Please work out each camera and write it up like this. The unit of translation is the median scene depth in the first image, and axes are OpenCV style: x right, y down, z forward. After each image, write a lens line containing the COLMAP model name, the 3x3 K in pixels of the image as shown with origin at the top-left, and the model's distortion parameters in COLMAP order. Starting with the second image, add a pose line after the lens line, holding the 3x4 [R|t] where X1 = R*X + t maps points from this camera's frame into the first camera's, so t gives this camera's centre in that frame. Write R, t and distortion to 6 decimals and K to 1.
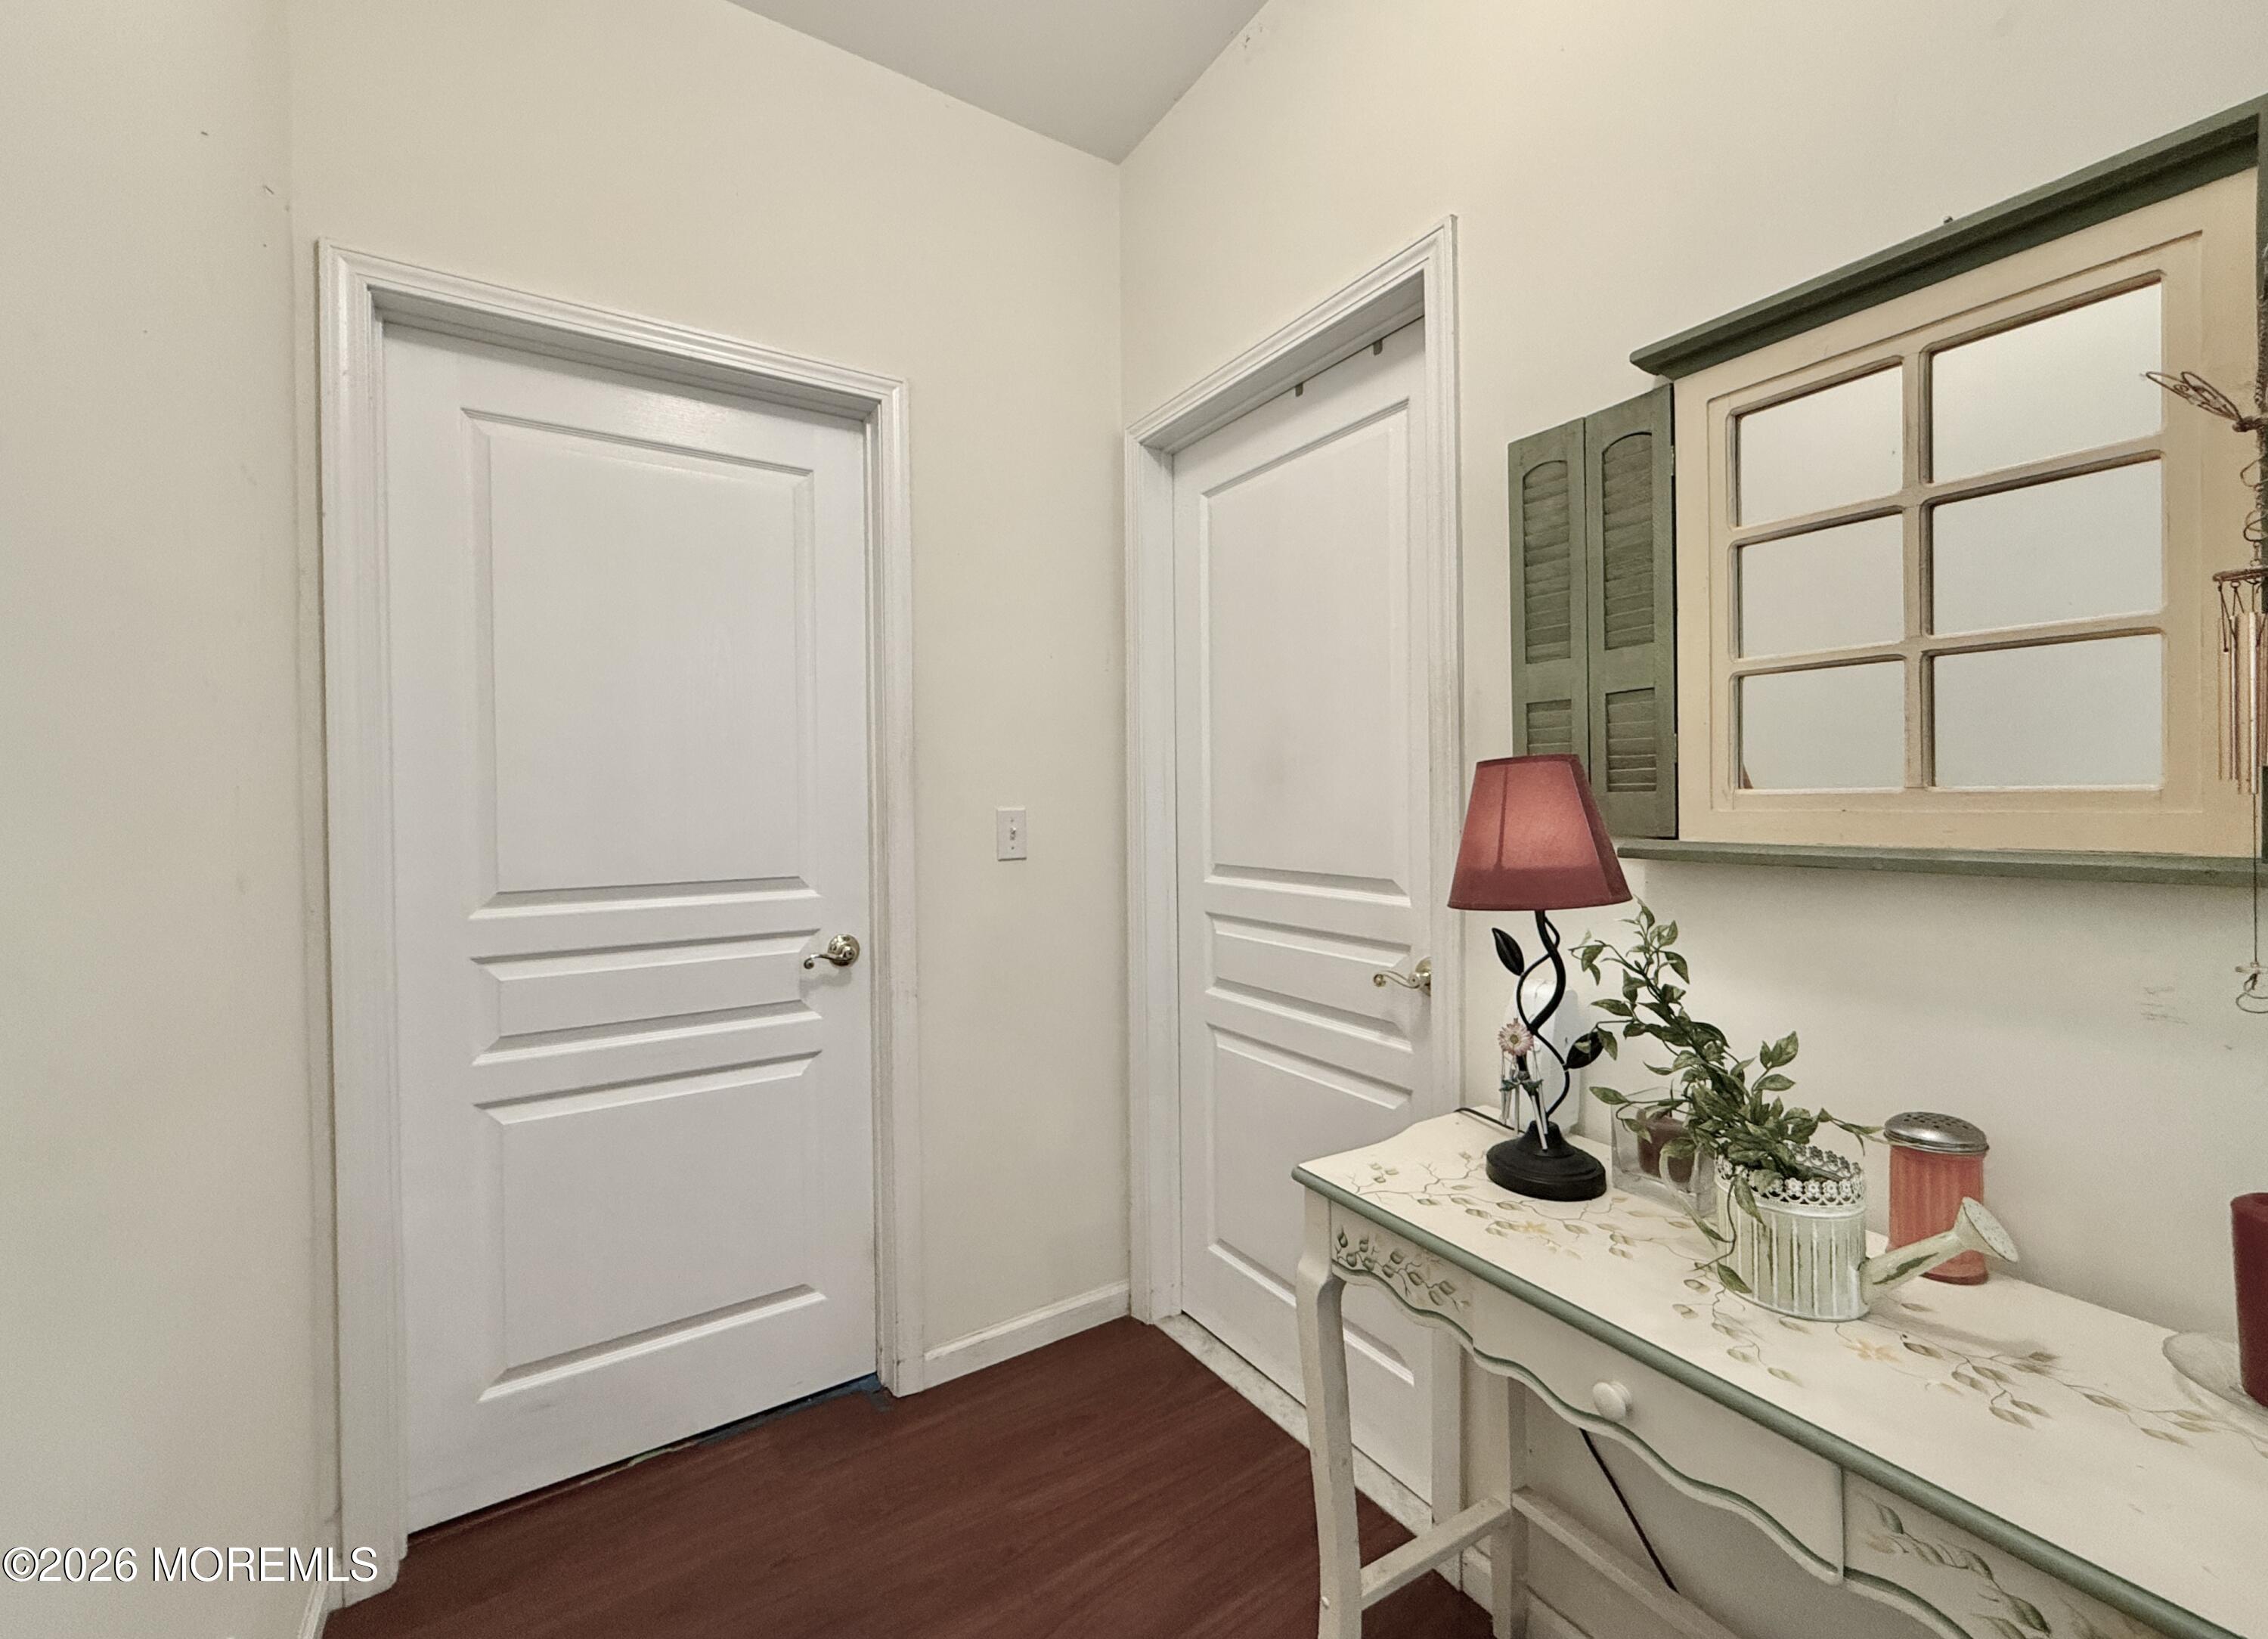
lens RADIAL K [[936.6, 0, 1134.2], [0, 936.6, 807.0], [0, 0, 1]] dist [-0.000086, 0.000051]
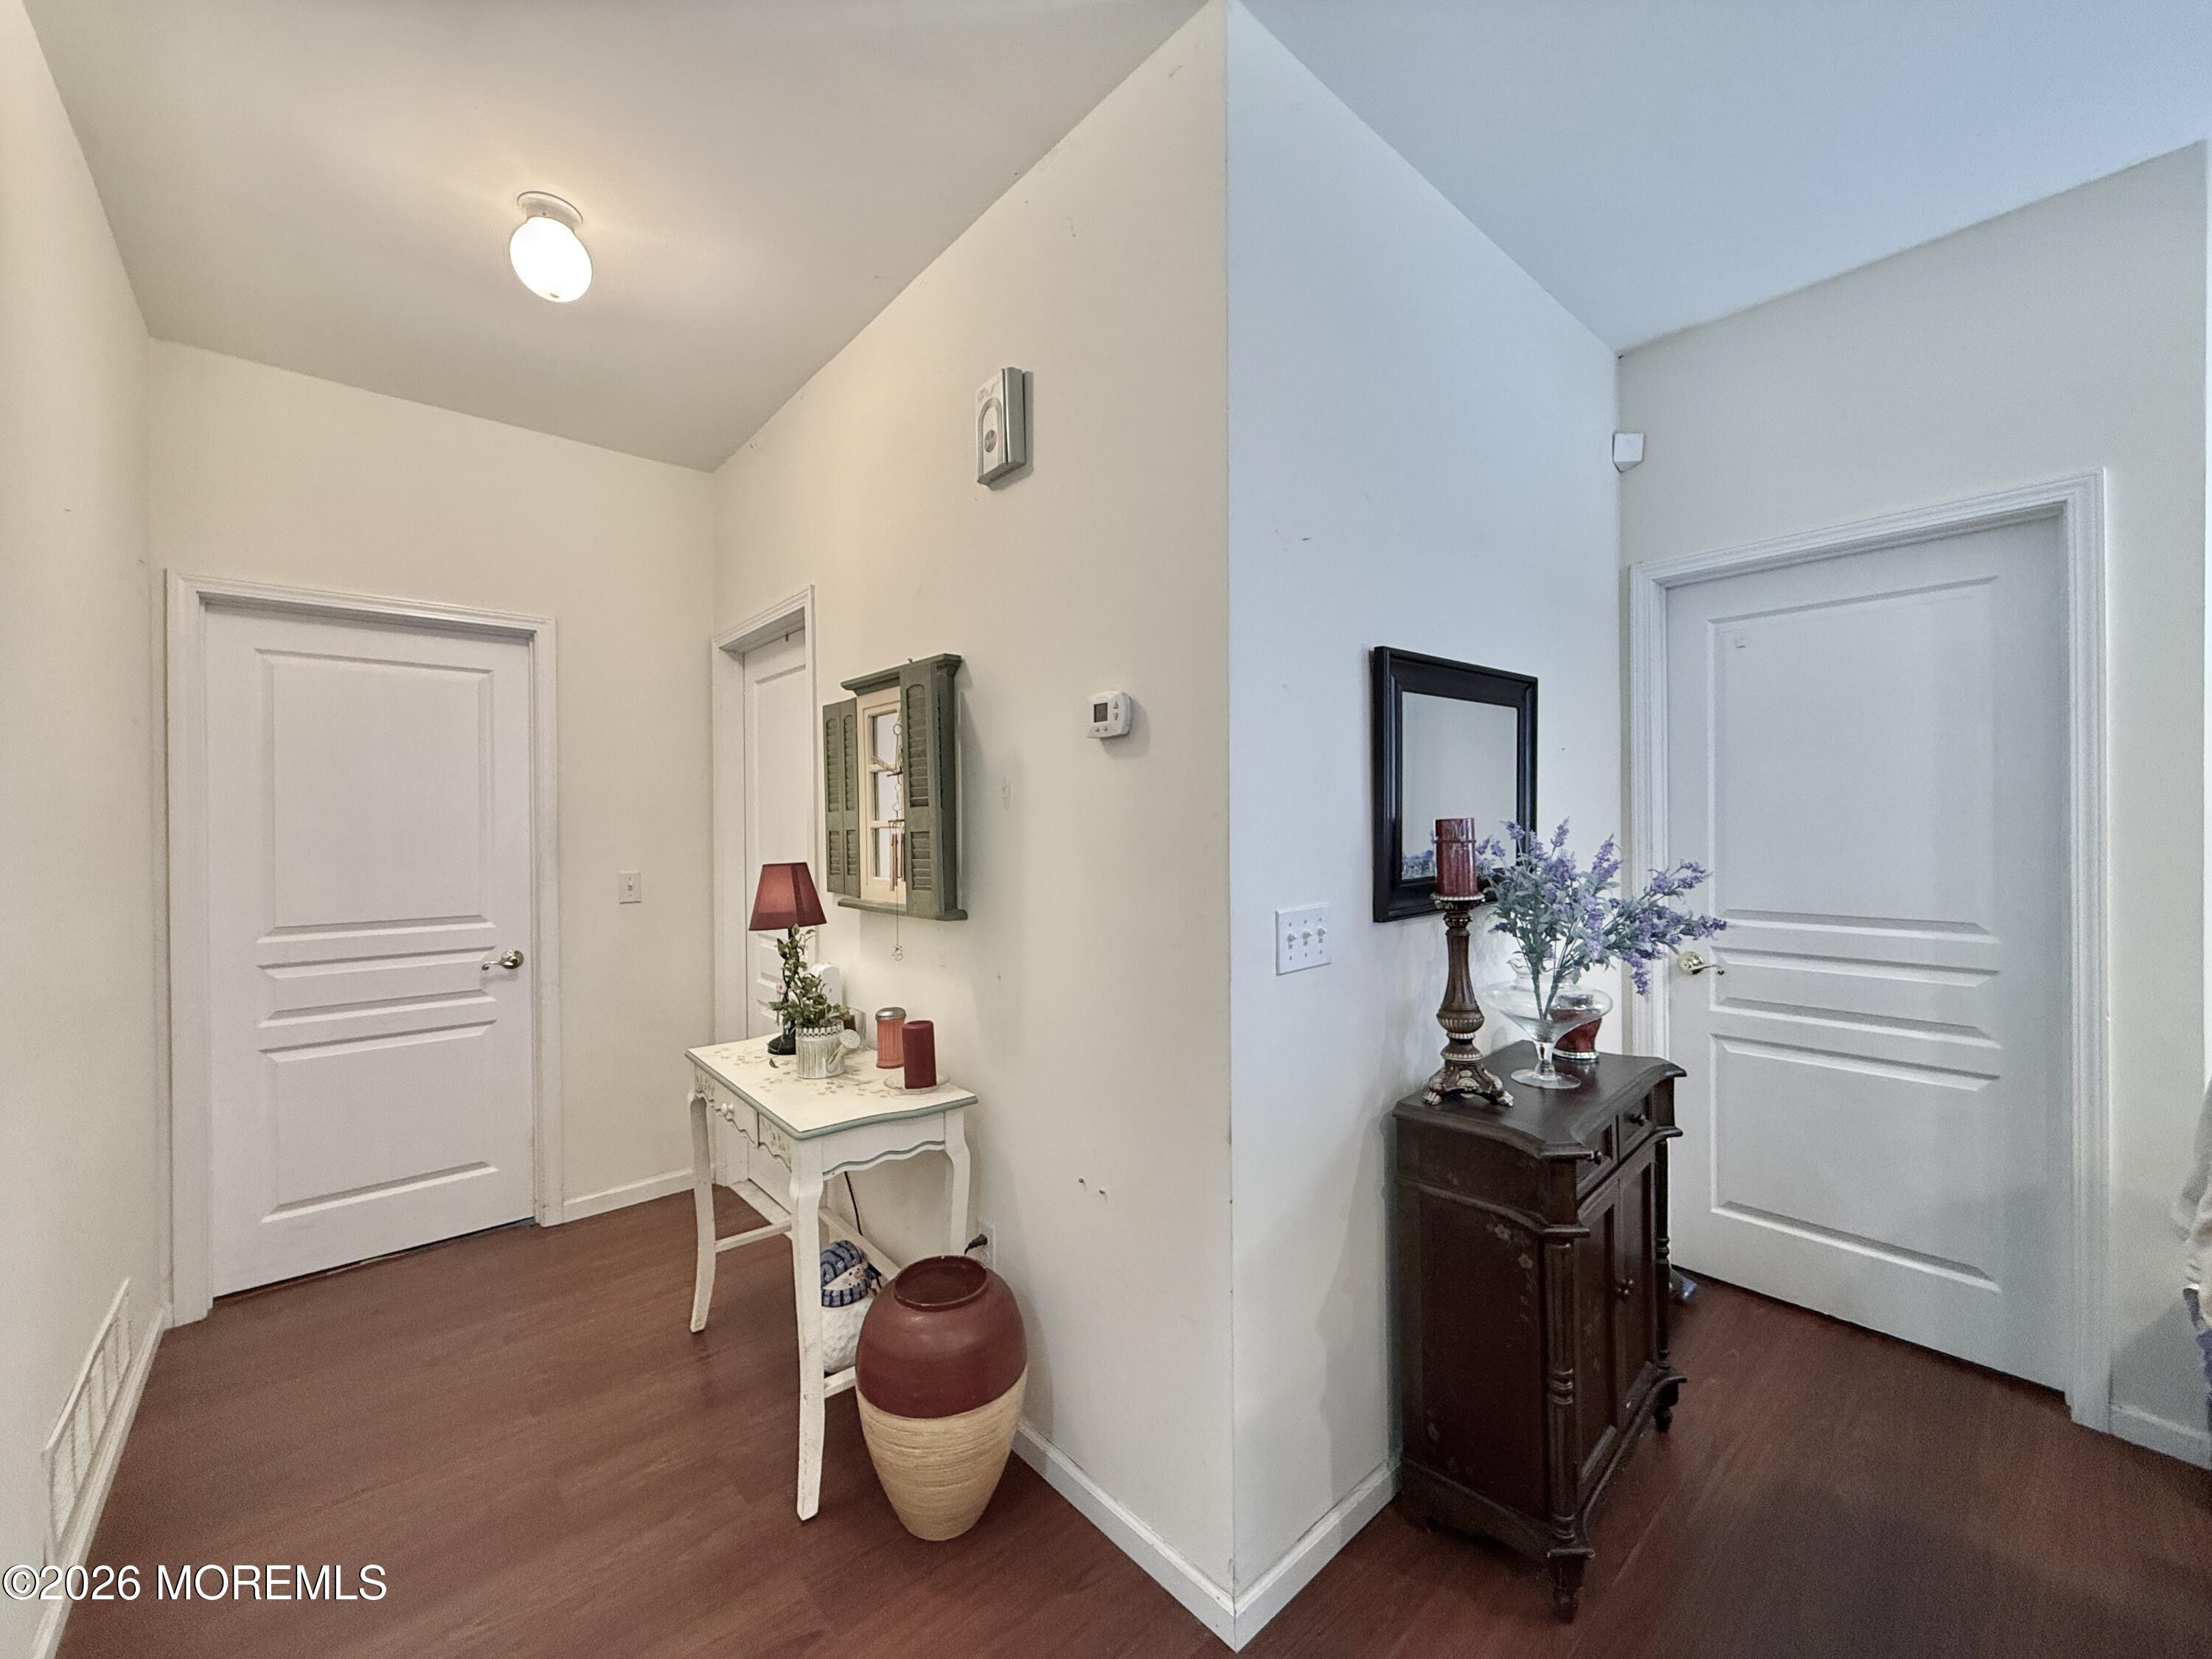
lens RADIAL K [[887.0, 0, 1106.0], [0, 887.0, 829.5], [0, 0, 1]] dist [0.000098, 0.000195]
pose [[0.989172, 0.004461, 0.146693, 0.515197], [-0.003630, 0.999976, -0.005935, -0.073199], [-0.146716, 0.005338, 0.989164, -0.731187]]
